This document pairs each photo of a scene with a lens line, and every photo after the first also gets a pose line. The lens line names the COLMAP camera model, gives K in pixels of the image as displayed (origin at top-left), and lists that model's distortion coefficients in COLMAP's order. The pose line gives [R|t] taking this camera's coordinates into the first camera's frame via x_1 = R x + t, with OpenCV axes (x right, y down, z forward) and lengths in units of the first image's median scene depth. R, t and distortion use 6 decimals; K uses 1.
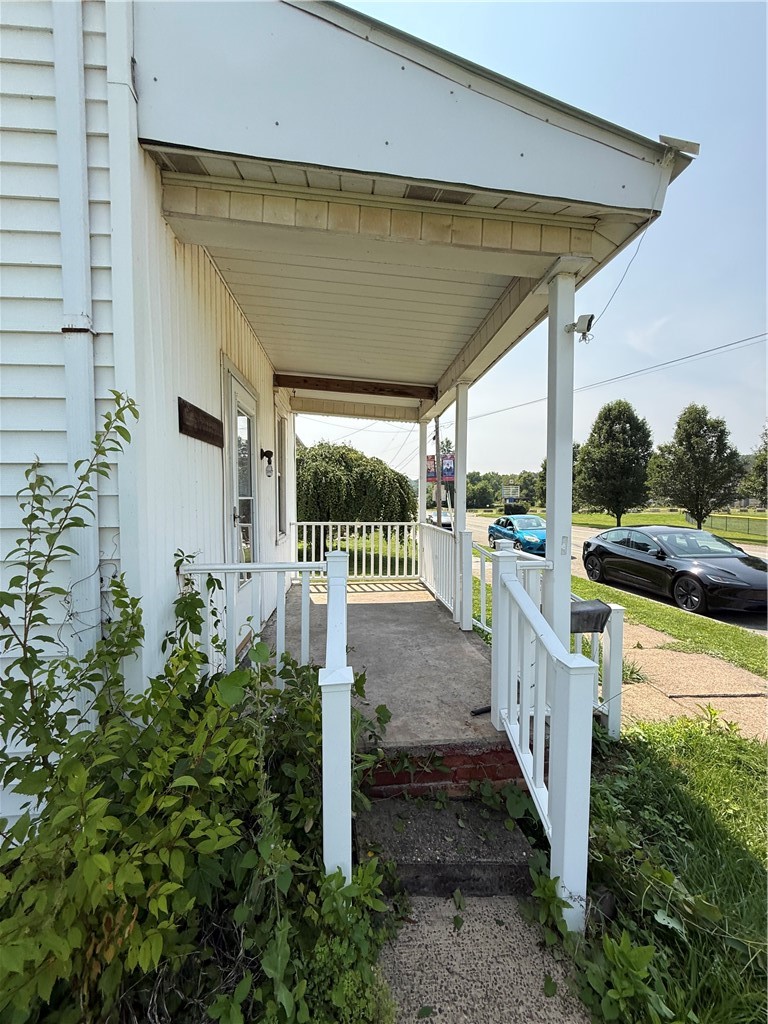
lens RADIAL K [[411.3, 0, 384.0], [0, 411.3, 512.0], [0, 0, 1]] dist [0.000034, -0.000032]
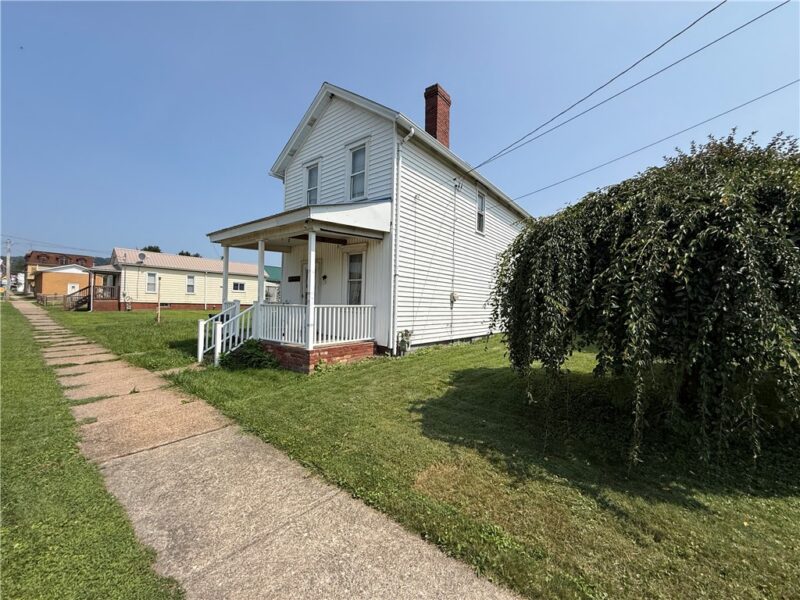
lens RADIAL K [[321.3, 0, 400.0], [0, 321.3, 300.0], [0, 0, 1]] dist [0.000034, -0.000032]
pose [[-0.694926, -0.019852, -0.718808, 1.506085], [-0.040349, 0.999120, 0.011415, -0.029902], [0.717949, 0.036936, -0.695115, 4.523493]]
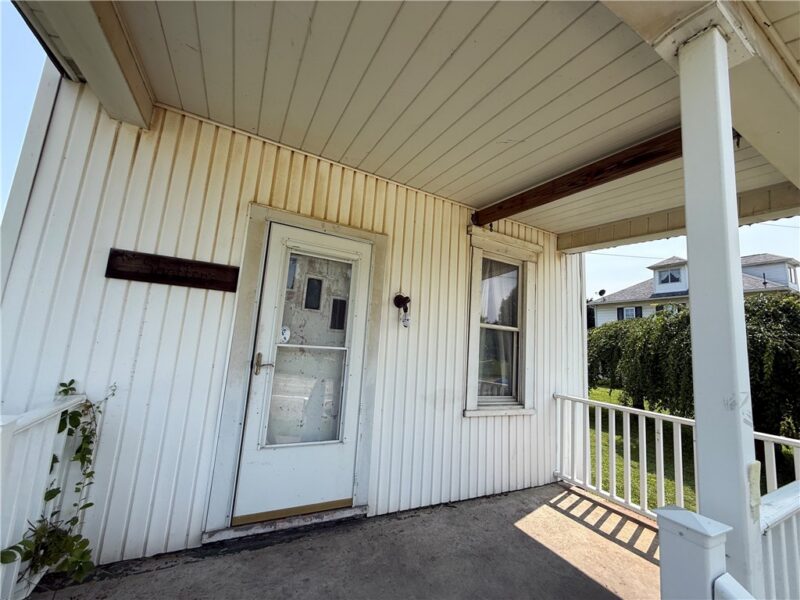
lens RADIAL K [[321.3, 0, 400.0], [0, 321.3, 300.0], [0, 0, 1]] dist [0.000034, -0.000032]
pose [[0.380946, -0.093234, -0.919884, 0.496920], [-0.101998, 0.984593, -0.142032, -0.068323], [0.918954, 0.147933, 0.365567, 1.108954]]
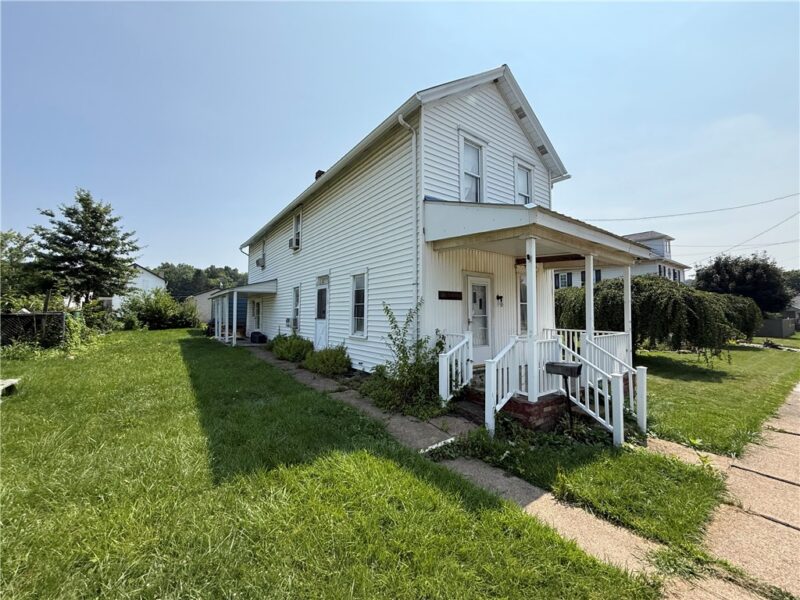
lens RADIAL K [[321.3, 0, 400.0], [0, 321.3, 300.0], [0, 0, 1]] dist [0.000034, -0.000032]
pose [[0.517865, -0.026446, -0.855054, 1.538208], [-0.033573, 0.998124, -0.051205, -0.012225], [0.854804, 0.055224, 0.516005, -0.728140]]
